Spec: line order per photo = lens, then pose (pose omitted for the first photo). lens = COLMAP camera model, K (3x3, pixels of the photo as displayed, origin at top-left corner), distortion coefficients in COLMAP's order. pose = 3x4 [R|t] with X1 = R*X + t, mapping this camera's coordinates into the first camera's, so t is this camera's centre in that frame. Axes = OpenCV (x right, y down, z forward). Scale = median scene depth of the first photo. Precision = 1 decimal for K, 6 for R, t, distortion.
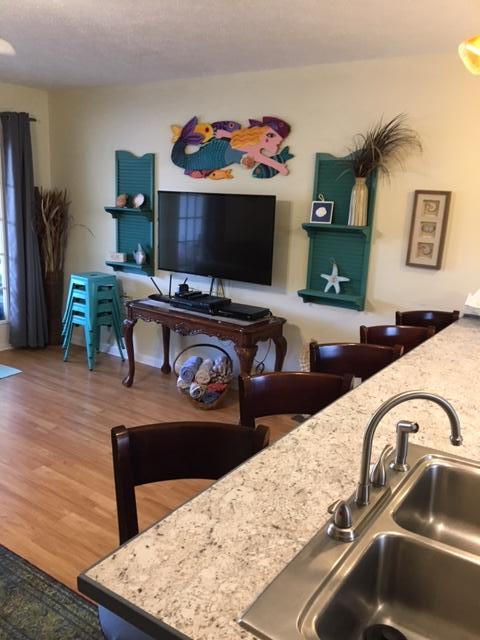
lens RADIAL K [[540.5, 0, 240.0], [0, 540.5, 320.0], [0, 0, 1]] dist [0.003990, 0.000643]
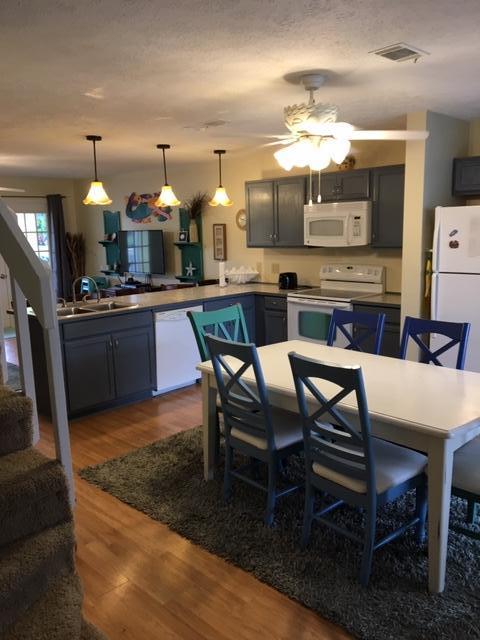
lens RADIAL K [[540.5, 0, 240.0], [0, 540.5, 320.0], [0, 0, 1]] dist [0.003990, 0.000643]
pose [[0.983597, -0.039798, -0.175935, 0.614692], [0.031392, 0.998240, -0.050307, 0.193079], [0.177627, 0.043959, 0.983116, -0.822880]]
